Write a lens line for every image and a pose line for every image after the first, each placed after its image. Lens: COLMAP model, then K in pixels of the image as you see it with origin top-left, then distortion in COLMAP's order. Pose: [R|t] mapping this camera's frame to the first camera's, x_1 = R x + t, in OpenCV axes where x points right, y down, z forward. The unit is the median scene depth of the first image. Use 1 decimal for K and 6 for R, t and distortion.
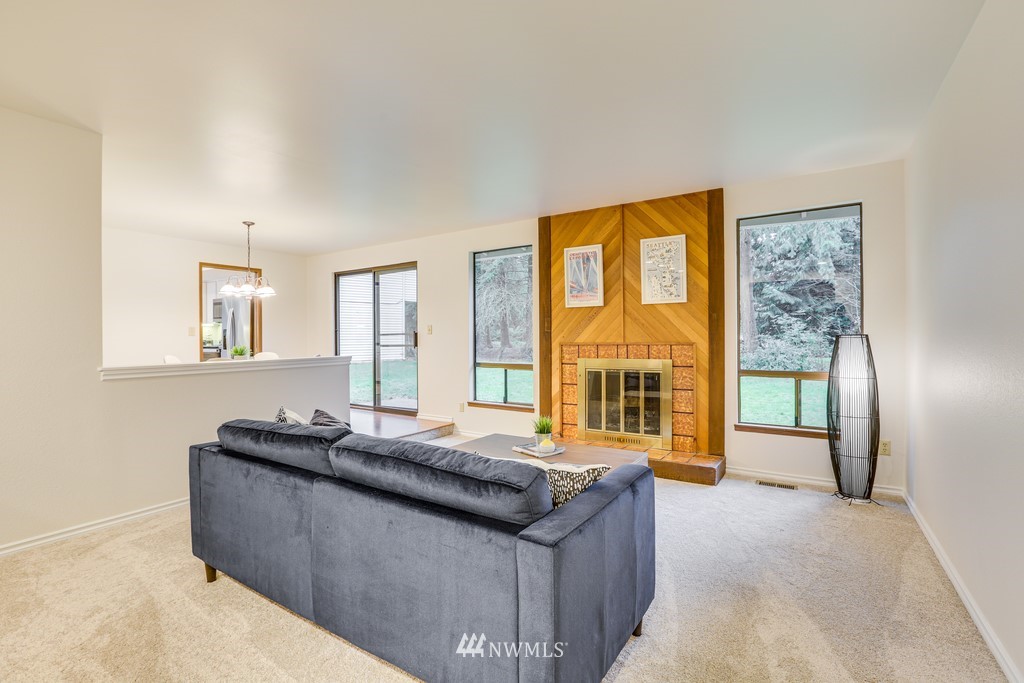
lens RADIAL K [[452.8, 0, 517.9], [0, 452.8, 338.1], [0, 0, 1]] dist [-0.001104, 0.000140]
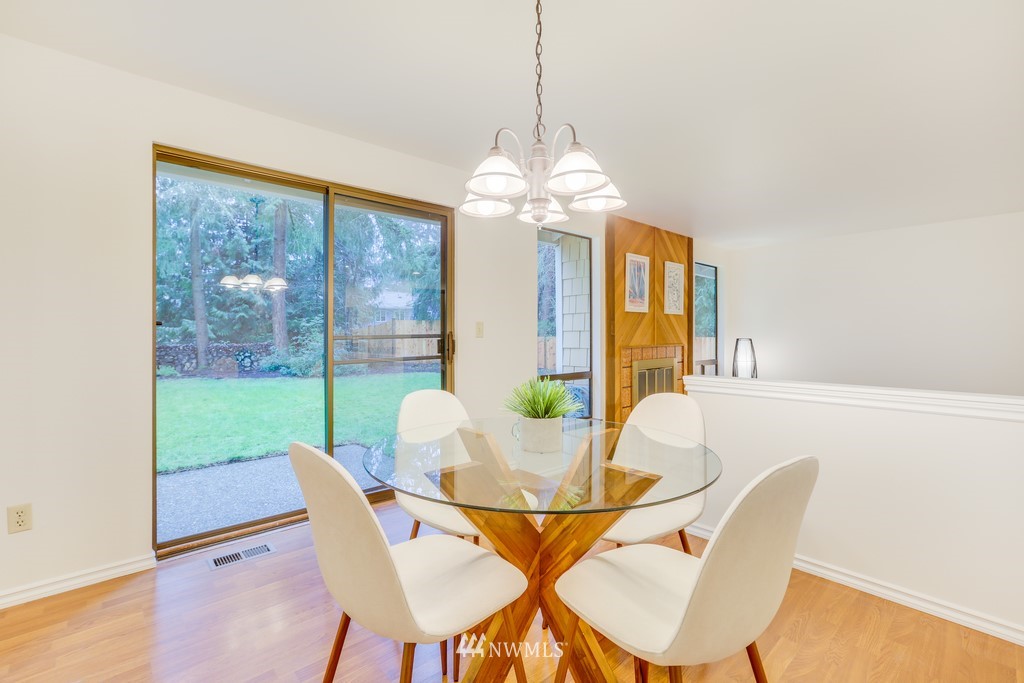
lens RADIAL K [[452.8, 0, 517.9], [0, 452.8, 338.1], [0, 0, 1]] dist [-0.001104, 0.000140]
pose [[0.263319, -0.000276, 0.964709, -0.954719], [0.003804, 0.999992, -0.000752, -0.008691], [-0.964701, 0.003868, 0.263318, 0.998531]]
